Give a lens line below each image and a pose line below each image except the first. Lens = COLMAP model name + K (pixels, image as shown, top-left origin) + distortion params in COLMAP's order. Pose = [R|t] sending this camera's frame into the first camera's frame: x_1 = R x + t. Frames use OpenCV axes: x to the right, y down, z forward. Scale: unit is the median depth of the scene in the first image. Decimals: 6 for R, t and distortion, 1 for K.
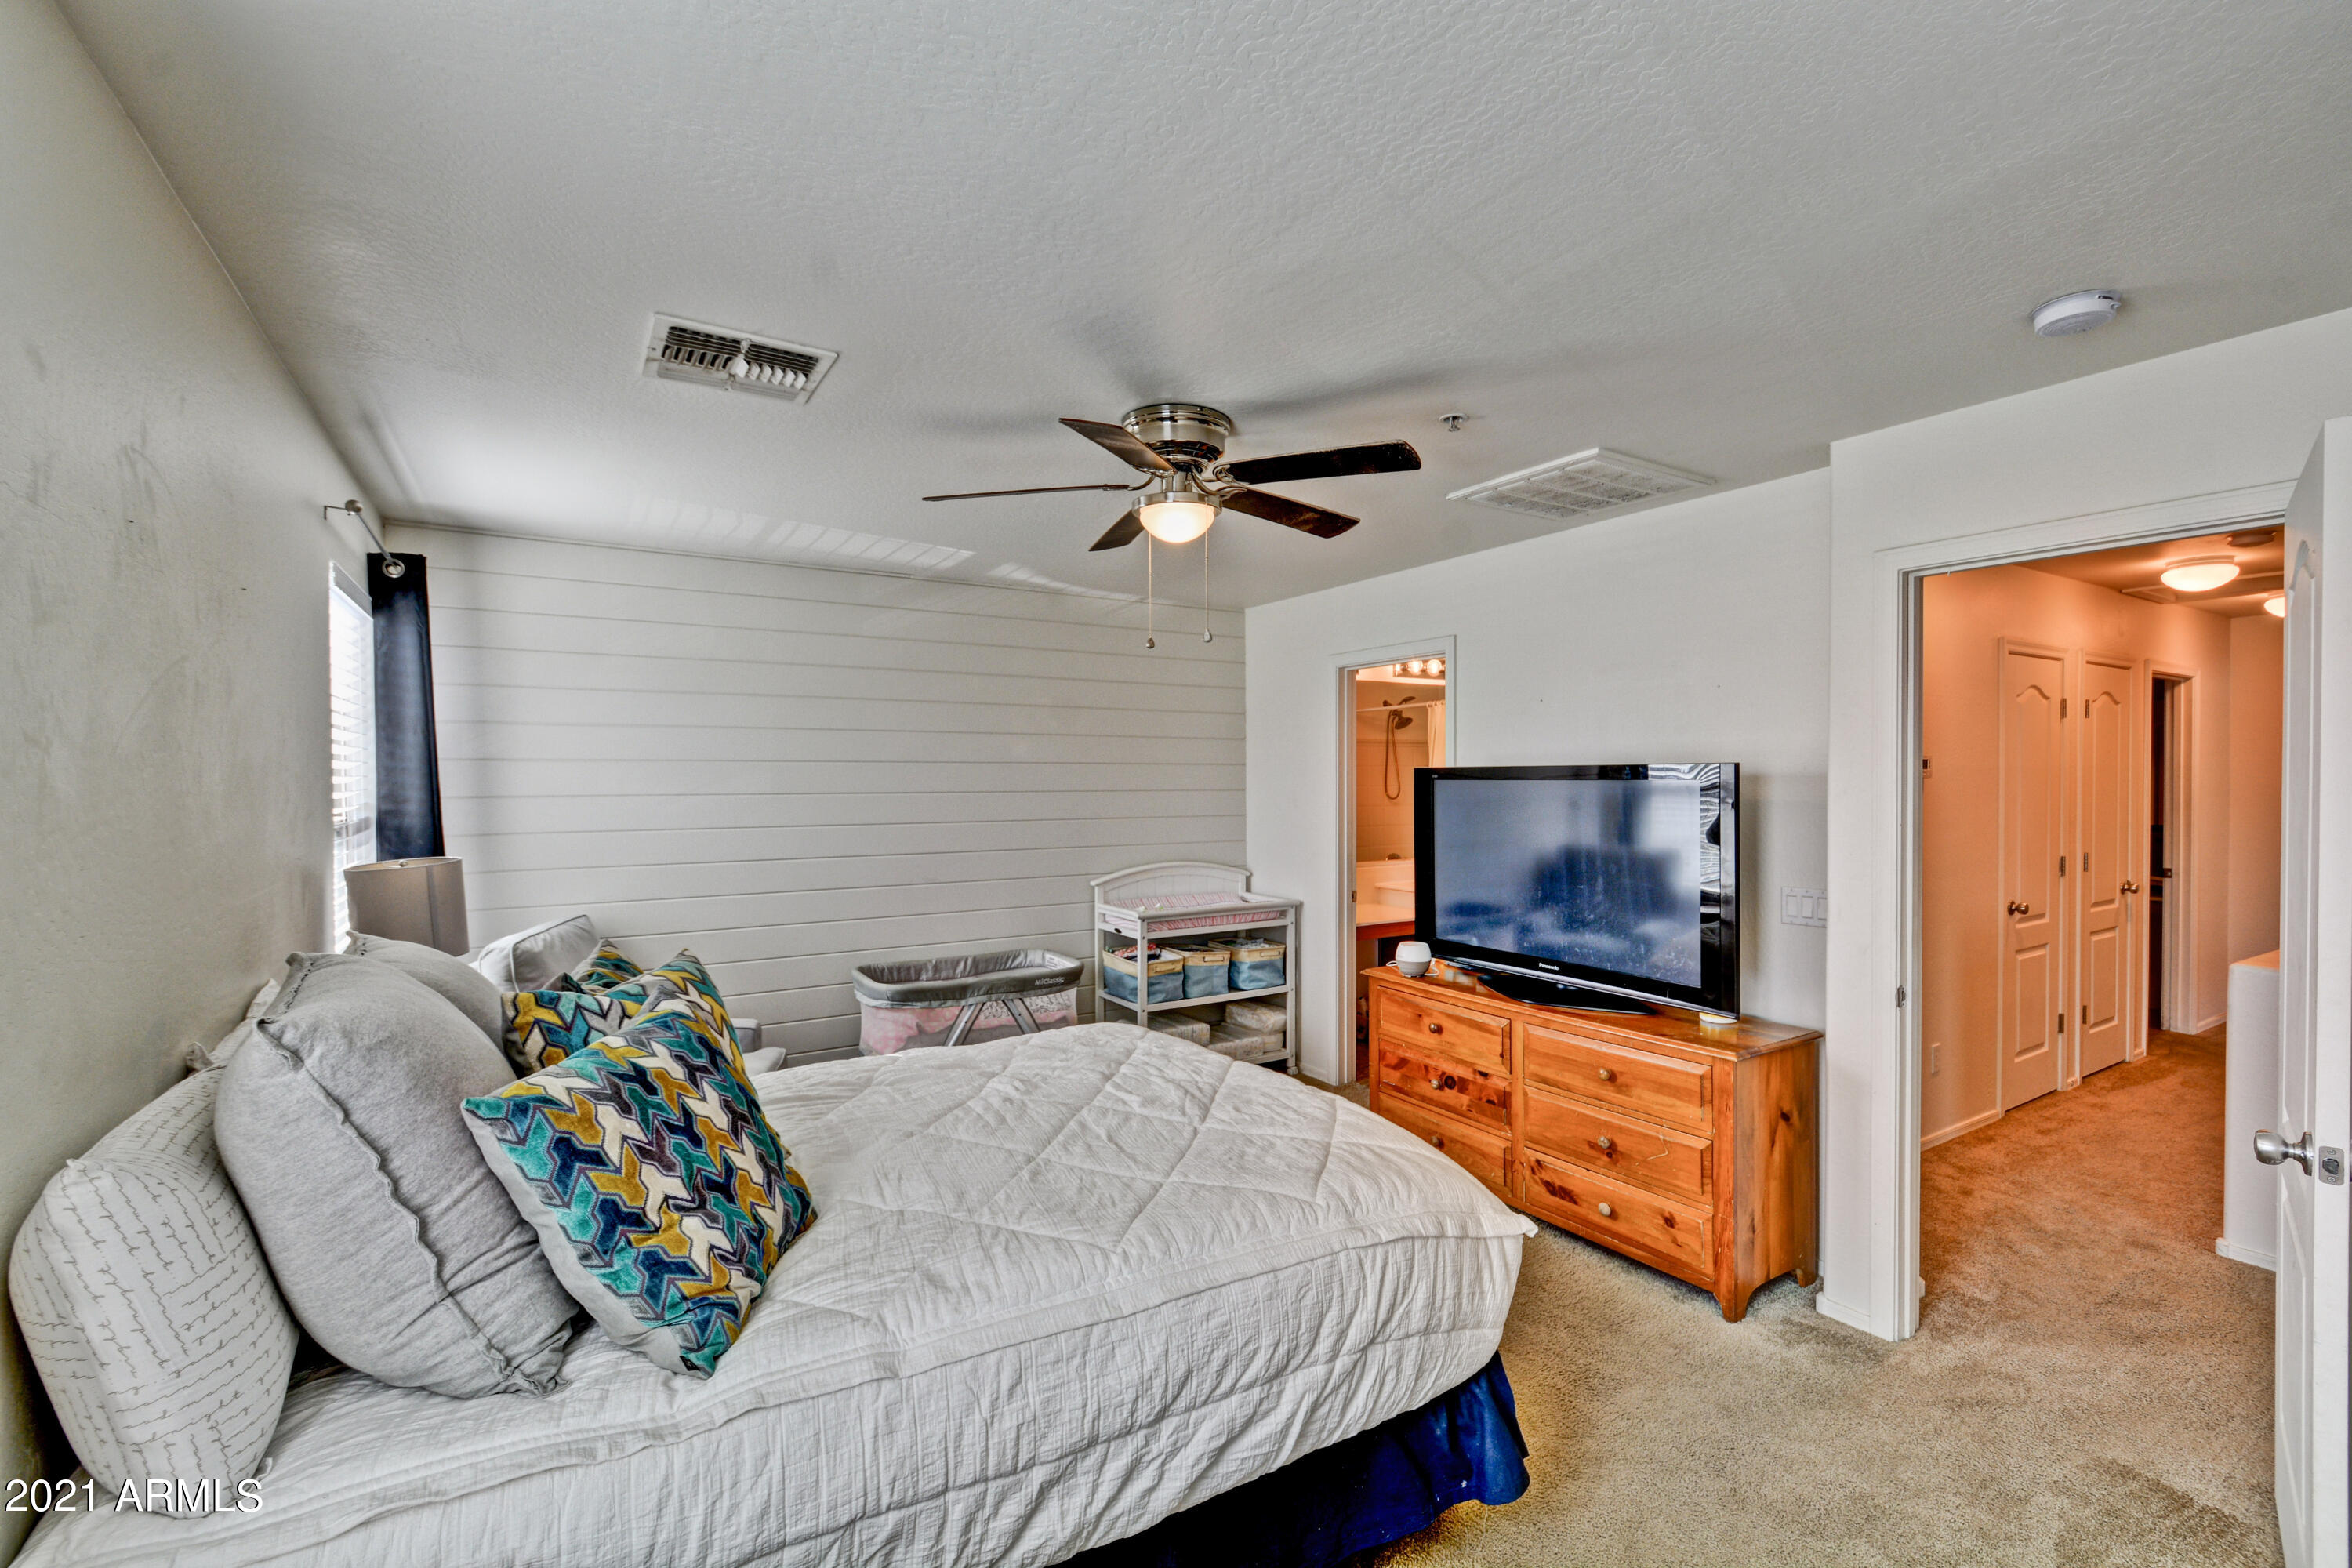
lens RADIAL K [[1051.4, 0, 1192.6], [0, 1051.4, 792.4], [0, 0, 1]] dist [0.011726, -0.006594]
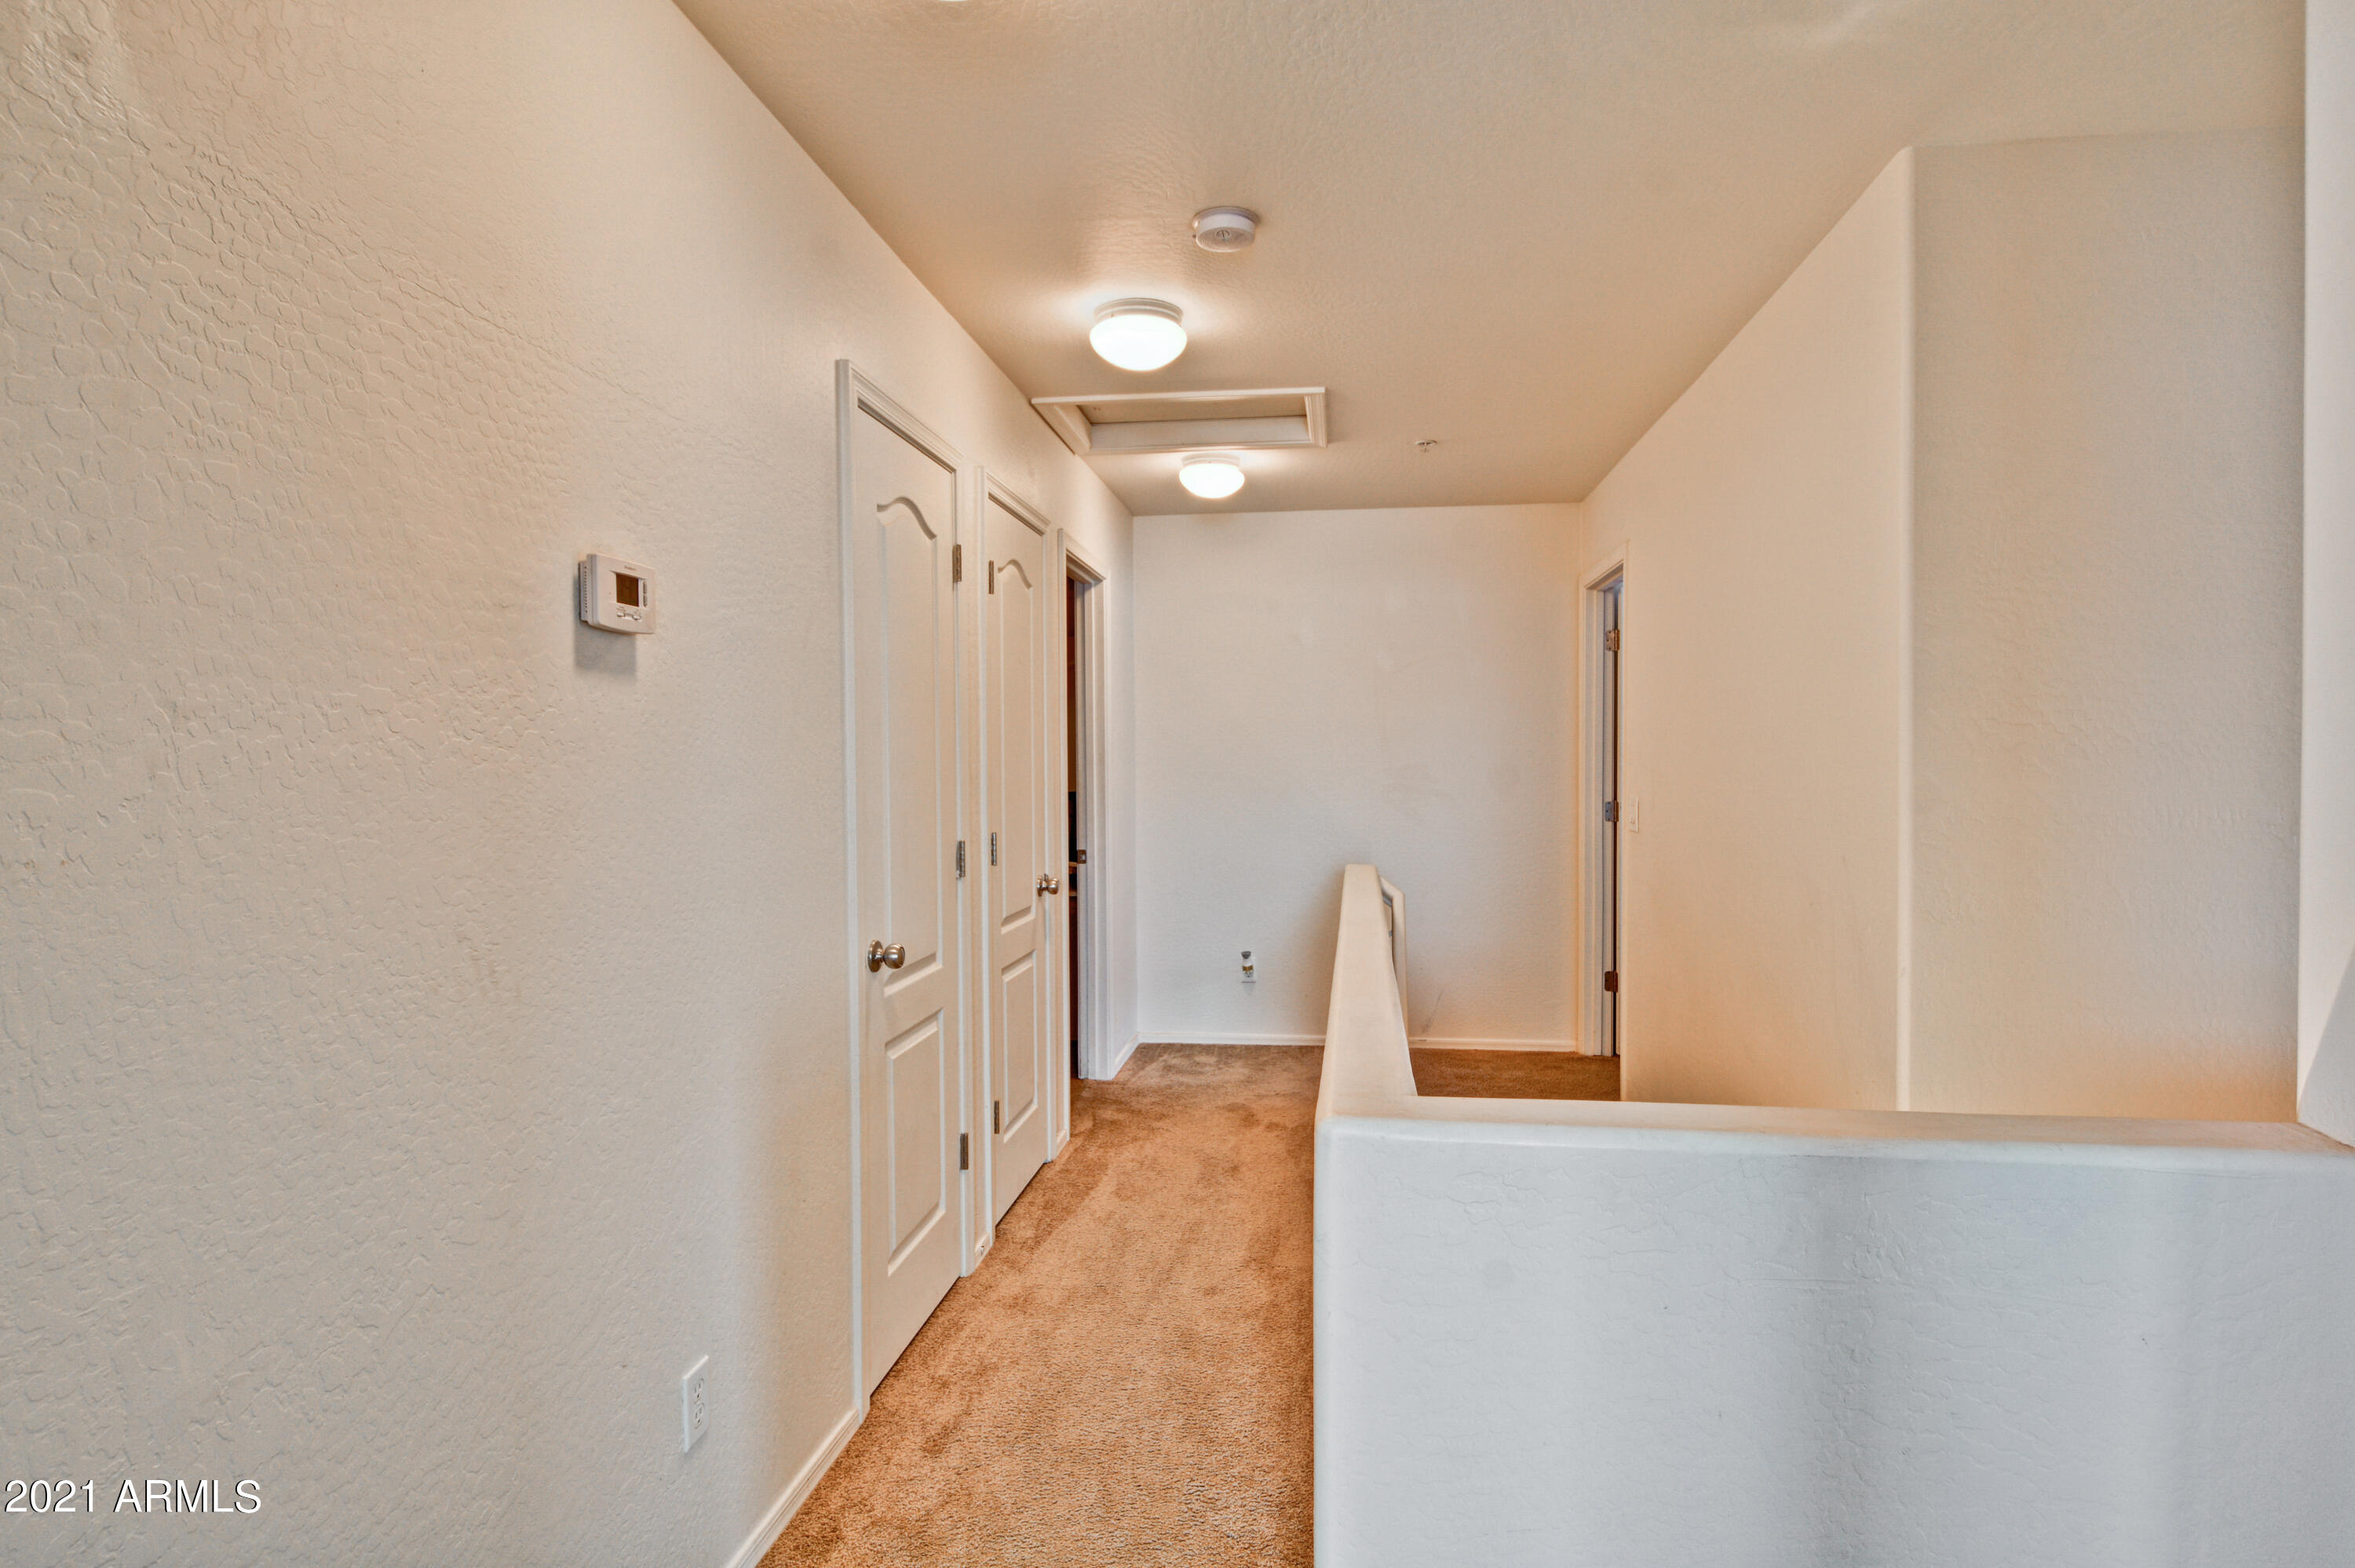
lens RADIAL K [[1172.1, 0, 1177.5], [0, 1172.1, 784.0], [0, 0, 1]] dist [-0.030401, 0.000098]
pose [[0.650885, -0.015052, 0.759027, 0.435874], [0.015452, 0.999859, 0.006577, 0.028925], [-0.759019, 0.007447, 0.651026, 0.518959]]
